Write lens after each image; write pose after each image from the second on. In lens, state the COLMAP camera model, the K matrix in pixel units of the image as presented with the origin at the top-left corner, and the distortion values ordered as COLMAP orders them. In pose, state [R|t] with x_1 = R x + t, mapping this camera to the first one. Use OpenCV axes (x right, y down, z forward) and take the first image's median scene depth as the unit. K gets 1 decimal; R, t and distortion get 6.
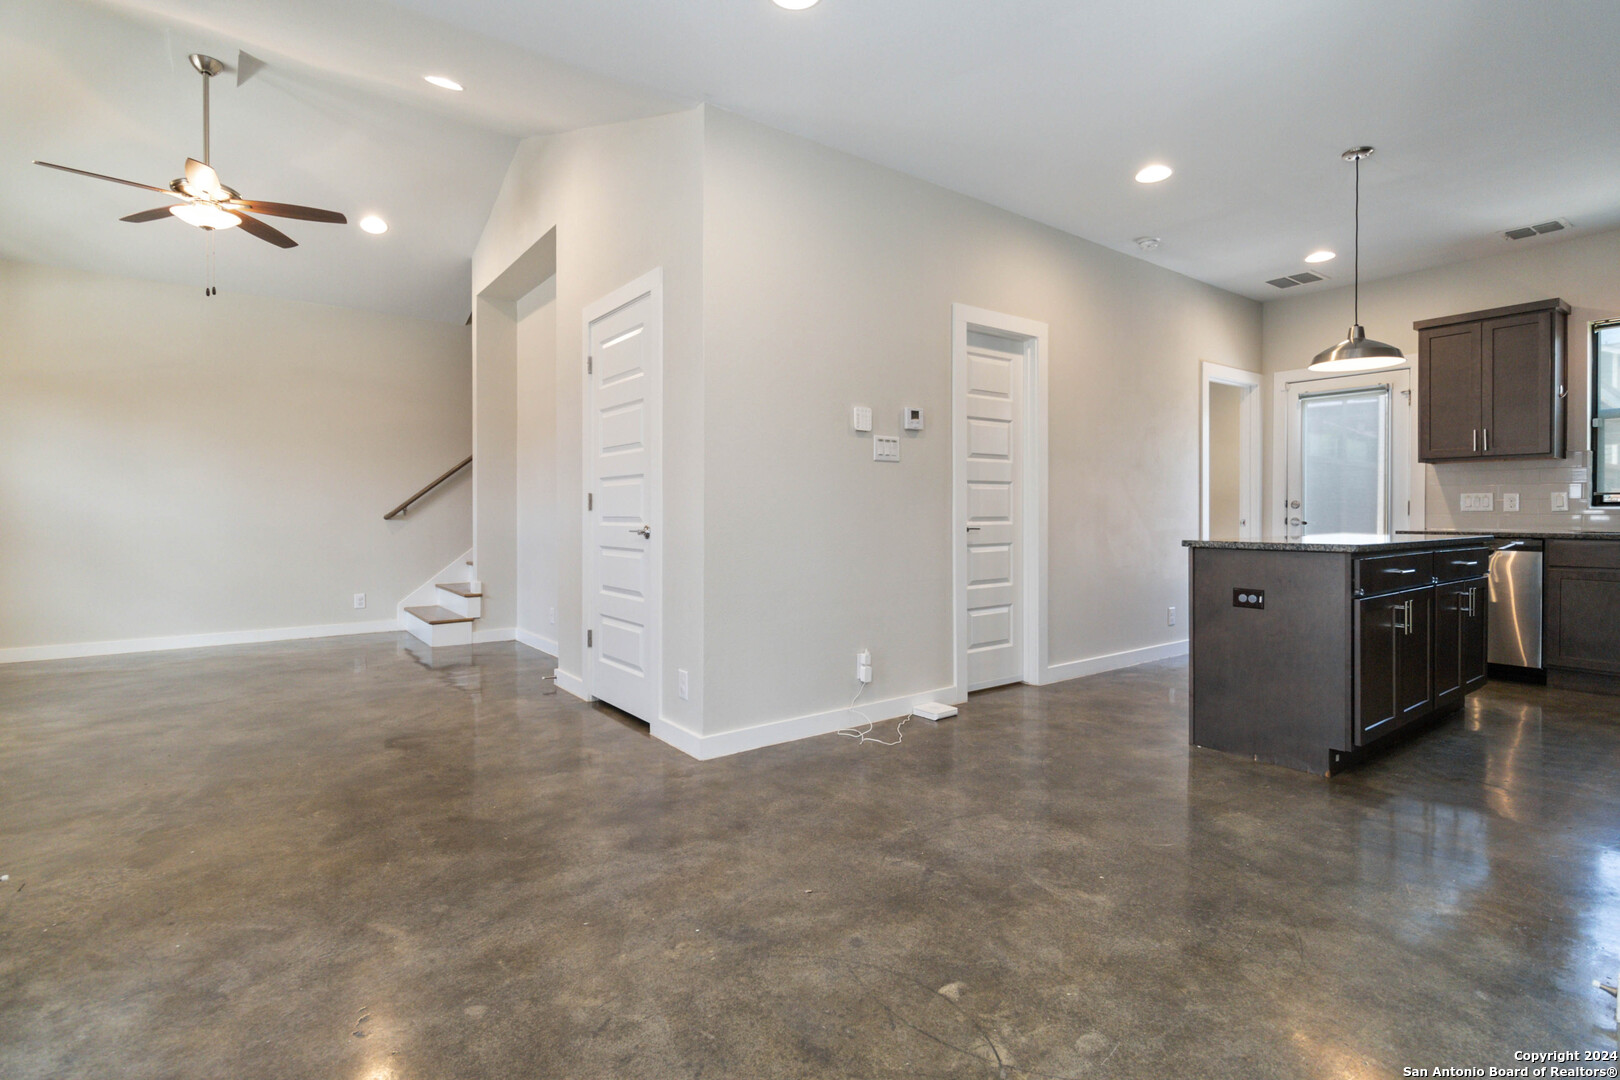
lens RADIAL K [[777.4, 0, 814.7], [0, 777.4, 513.9], [0, 0, 1]] dist [0.002368, -0.000157]
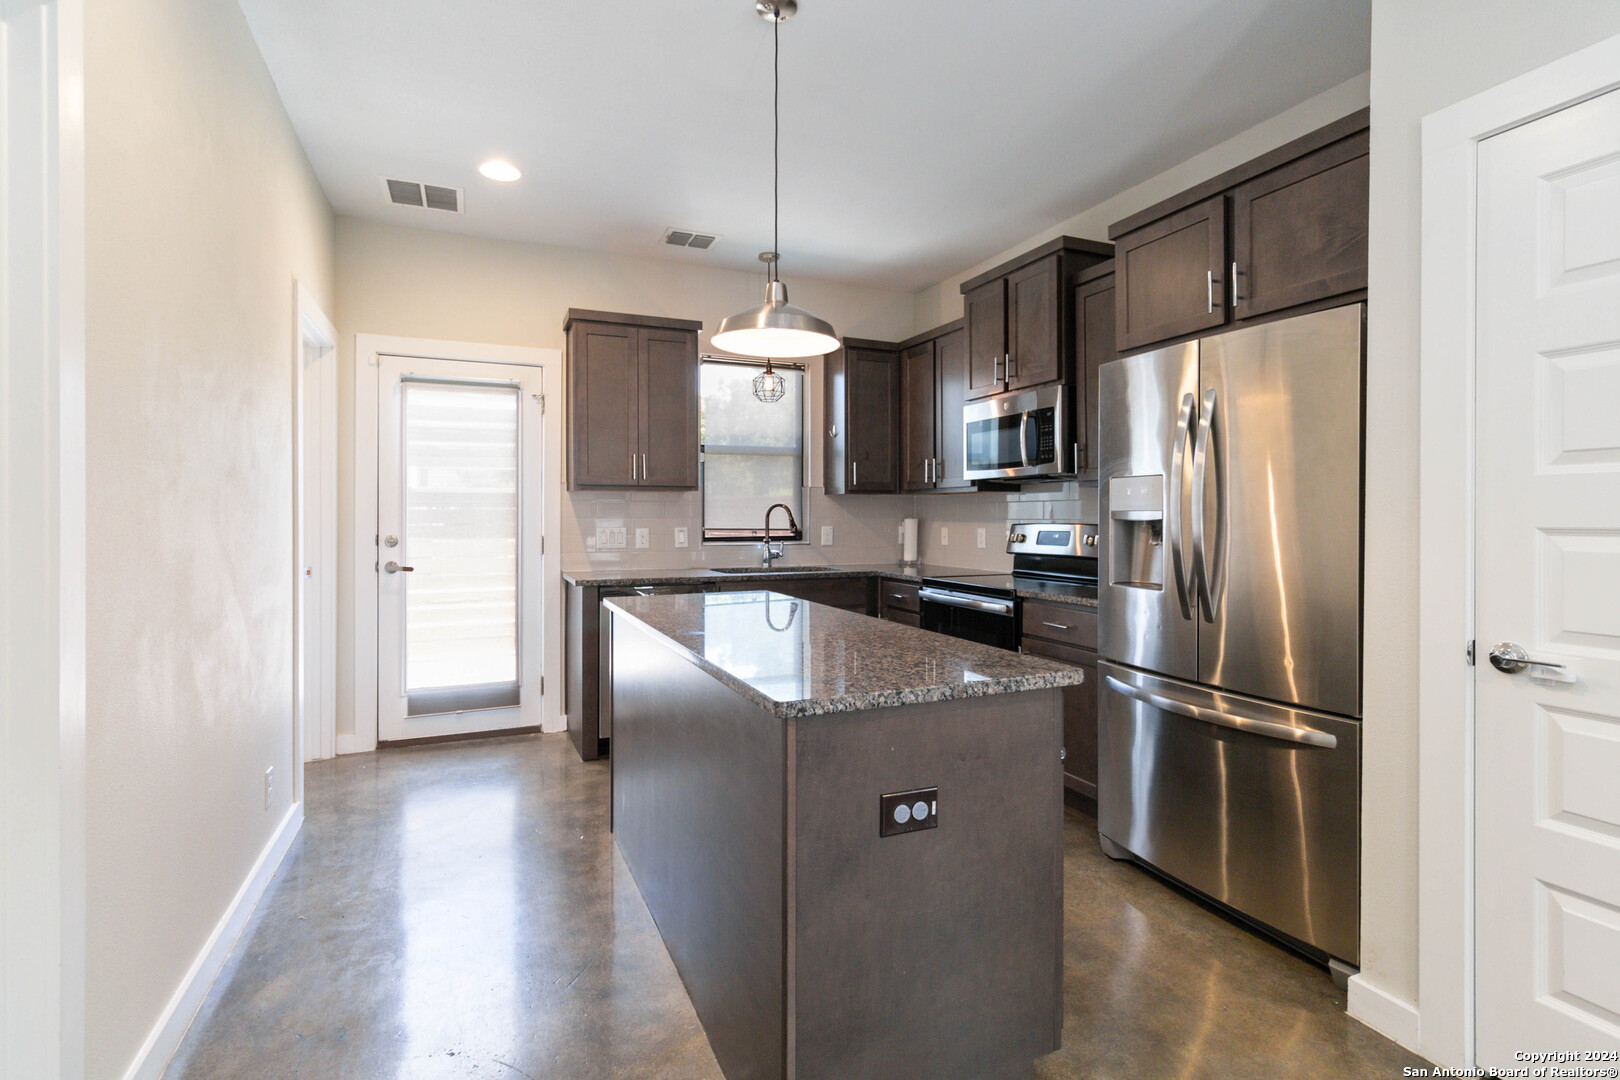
lens RADIAL K [[777.4, 0, 814.7], [0, 777.4, 513.9], [0, 0, 1]] dist [0.002368, -0.000157]
pose [[0.223324, 0.004502, 0.974734, 0.073190], [0.001621, 0.999986, -0.004990, -0.038797], [-0.974743, 0.002695, 0.223314, 0.625687]]
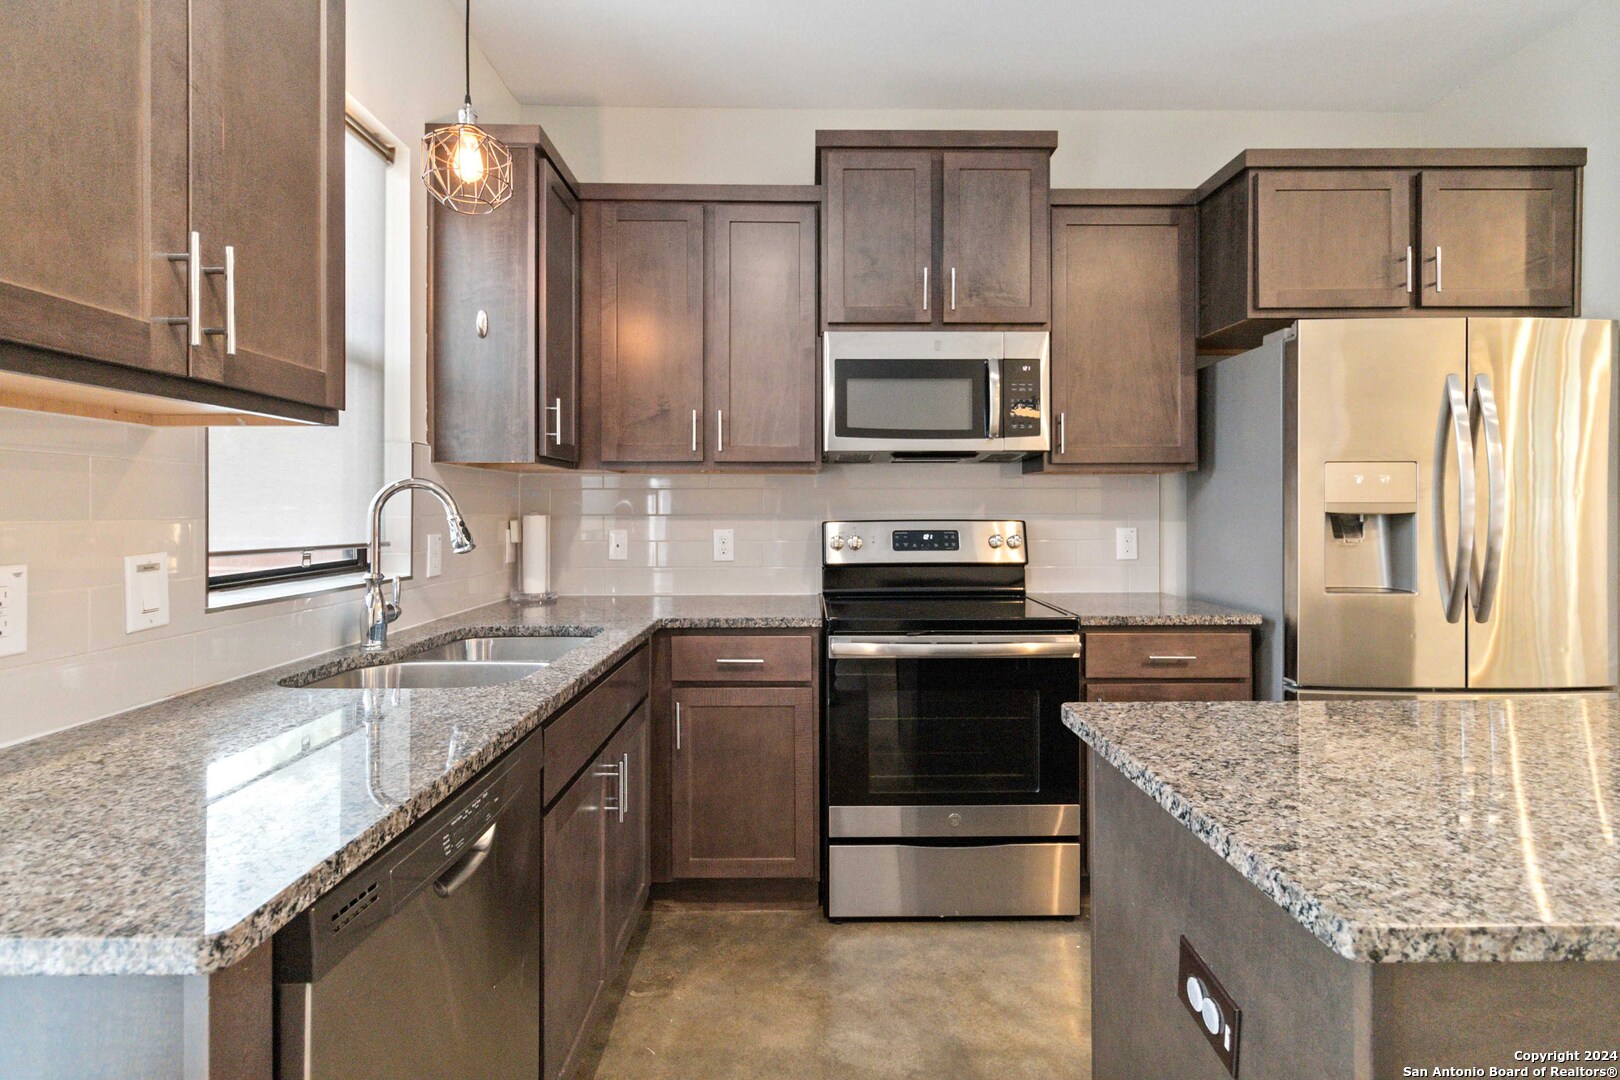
lens RADIAL K [[777.4, 0, 814.7], [0, 777.4, 513.9], [0, 0, 1]] dist [0.002368, -0.000157]
pose [[-0.812604, 0.002360, 0.582812, 0.621110], [0.006571, 0.999965, 0.005112, -0.040713], [-0.582779, 0.007984, -0.812591, 1.069593]]
